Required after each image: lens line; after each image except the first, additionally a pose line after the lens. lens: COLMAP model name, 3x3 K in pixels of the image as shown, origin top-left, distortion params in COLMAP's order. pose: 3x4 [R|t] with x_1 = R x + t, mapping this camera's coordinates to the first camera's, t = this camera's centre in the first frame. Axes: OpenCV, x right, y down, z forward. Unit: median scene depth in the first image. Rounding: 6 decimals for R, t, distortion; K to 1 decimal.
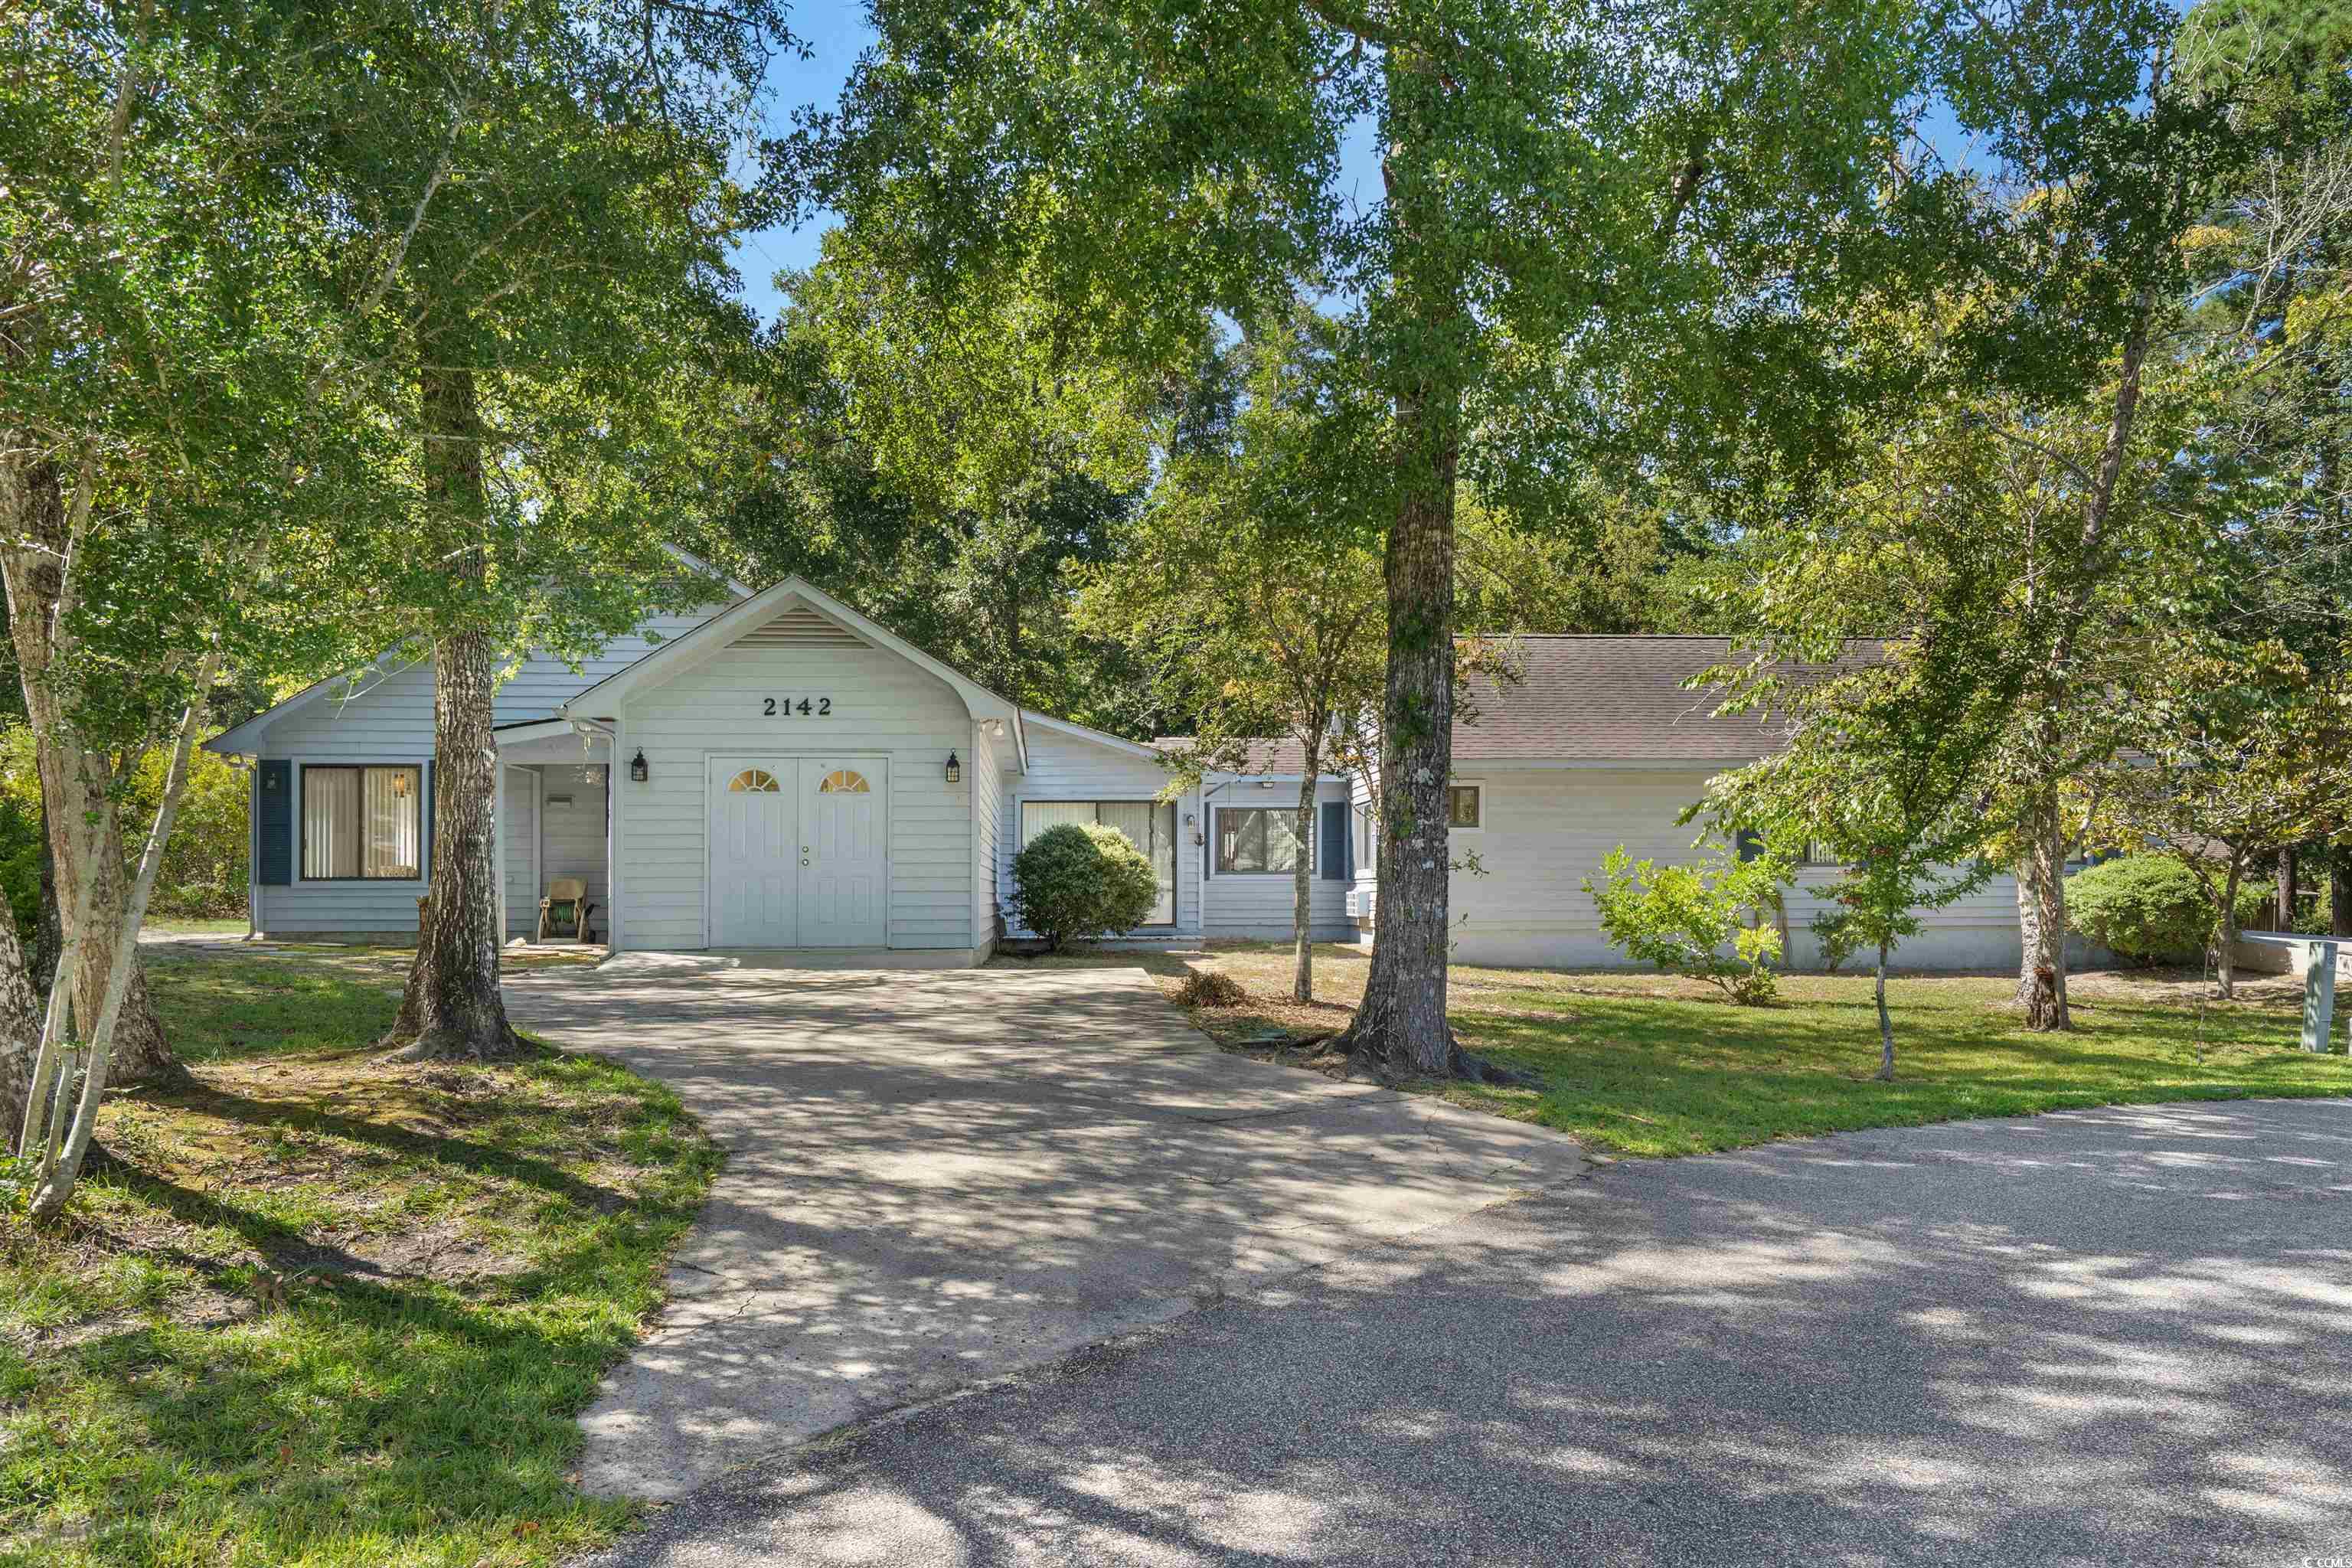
lens RADIAL K [[1630.1, 0, 1176.0], [0, 1630.1, 784.0], [0, 0, 1]] dist [-0.002763, 0.000640]
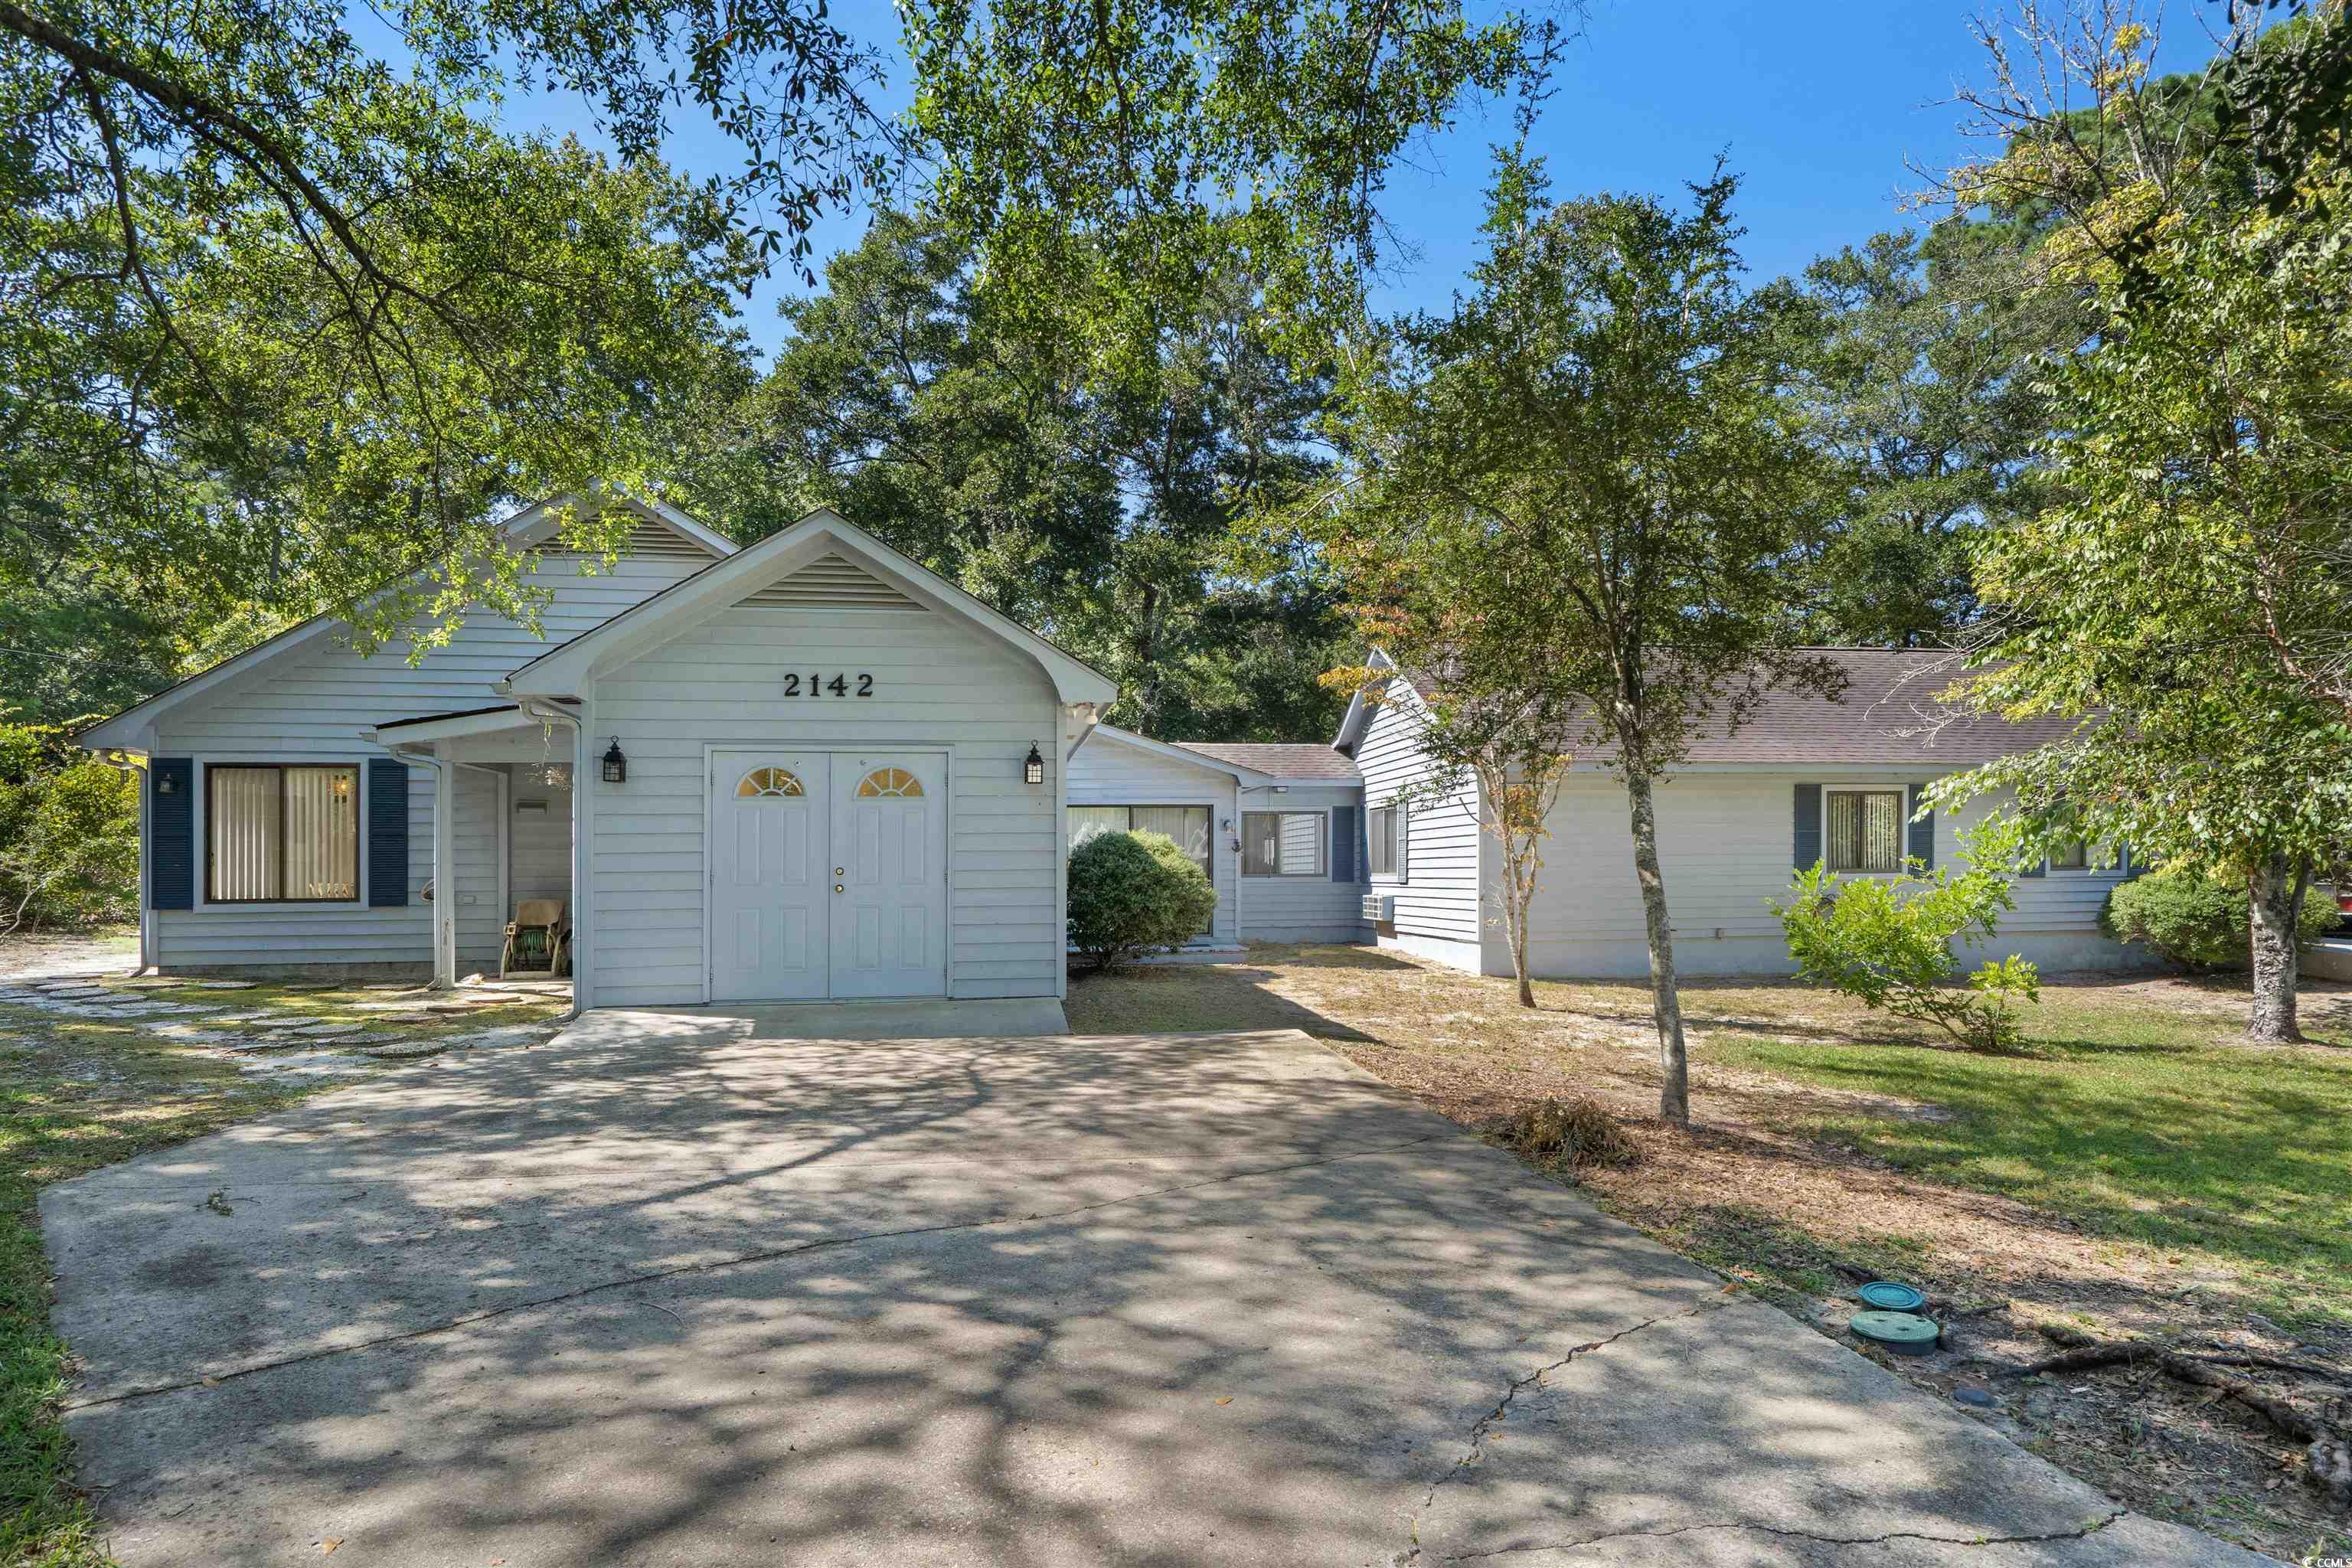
lens RADIAL K [[1274.6, 0, 1176.0], [0, 1274.6, 784.0], [0, 0, 1]] dist [0.022852, -0.000247]
pose [[0.997896, 0.000354, 0.064830, -0.085845], [-0.000025, 0.999987, -0.005066, 0.001634], [-0.064831, 0.005053, 0.997883, 0.309449]]
